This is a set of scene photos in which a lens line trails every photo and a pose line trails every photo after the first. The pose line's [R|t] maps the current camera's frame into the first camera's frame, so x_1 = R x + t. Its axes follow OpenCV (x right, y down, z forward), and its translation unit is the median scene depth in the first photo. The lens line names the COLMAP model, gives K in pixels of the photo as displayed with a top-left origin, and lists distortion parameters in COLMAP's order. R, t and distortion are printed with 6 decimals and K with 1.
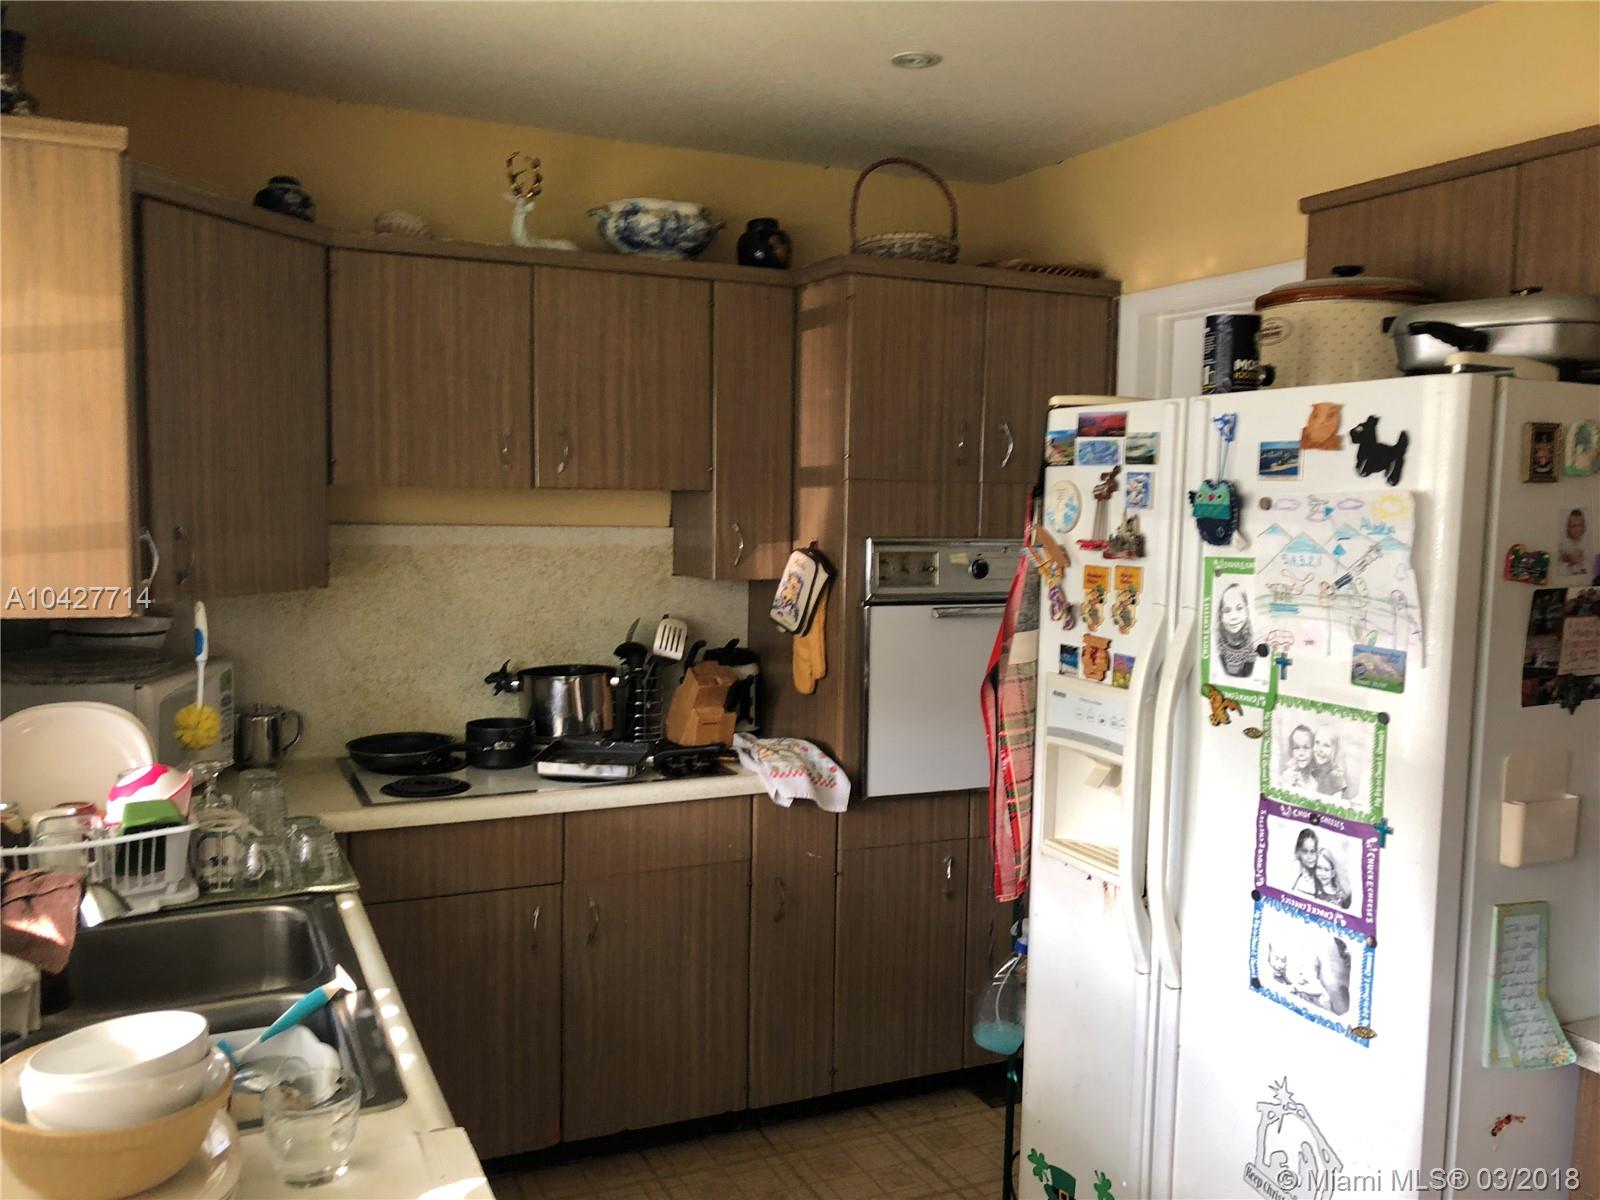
lens RADIAL K [[1316.7, 0, 790.7], [0, 1316.7, 615.4], [0, 0, 1]] dist [0.031885, -0.032430]
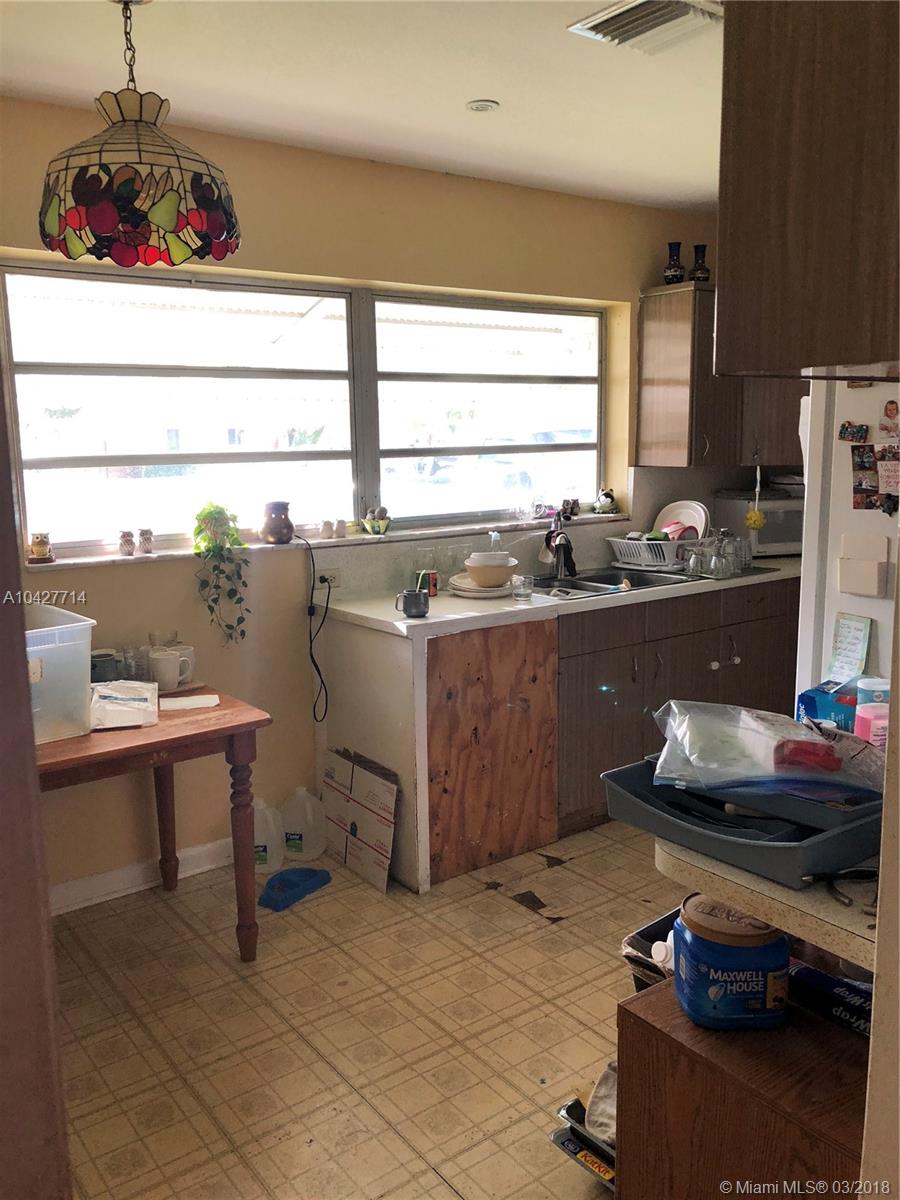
lens RADIAL K [[987.5, 0, 415.9], [0, 987.5, 604.8], [0, 0, 1]] dist [0.031885, -0.032430]
pose [[0.184249, 0.143911, -0.972287, 0.957499], [-0.060884, 0.988994, 0.134847, 0.027013], [0.980992, 0.034351, 0.190983, 0.064495]]
